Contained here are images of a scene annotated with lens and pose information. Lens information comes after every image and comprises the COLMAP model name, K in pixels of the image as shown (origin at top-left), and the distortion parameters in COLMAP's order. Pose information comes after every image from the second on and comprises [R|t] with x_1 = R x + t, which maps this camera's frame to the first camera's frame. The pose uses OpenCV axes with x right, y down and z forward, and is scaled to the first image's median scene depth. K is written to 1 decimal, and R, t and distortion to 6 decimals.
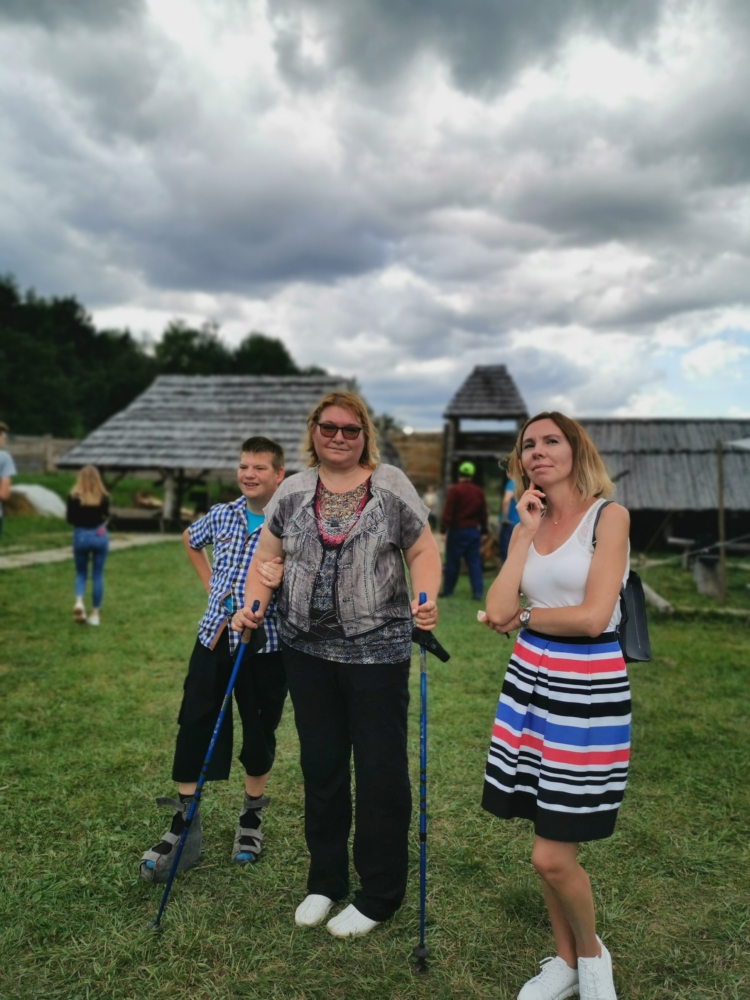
lens RADIAL K [[782.8, 0, 373.7], [0, 782.8, 499.9], [0, 0, 1]] dist [0.032158, 0.001330]
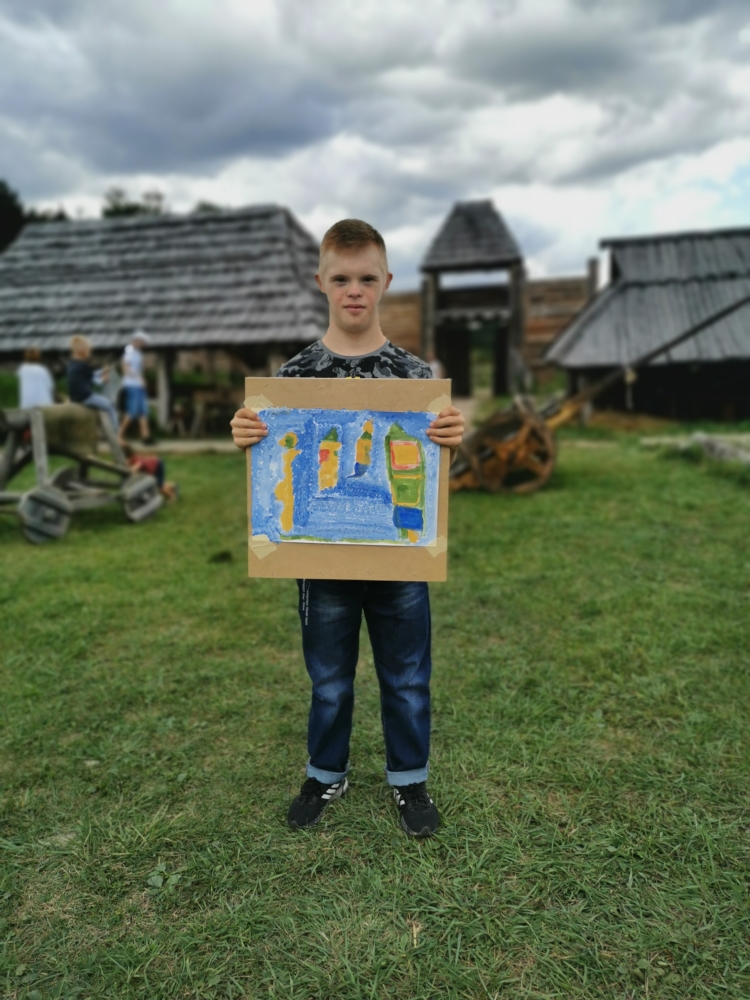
lens RADIAL K [[782.8, 0, 372.9], [0, 782.8, 503.1], [0, 0, 1]] dist [0.032158, 0.001330]
pose [[0.997024, -0.075697, 0.014567, 0.015710], [0.072552, 0.985325, 0.154501, 0.005682], [-0.026048, -0.152984, 0.987885, 0.255807]]
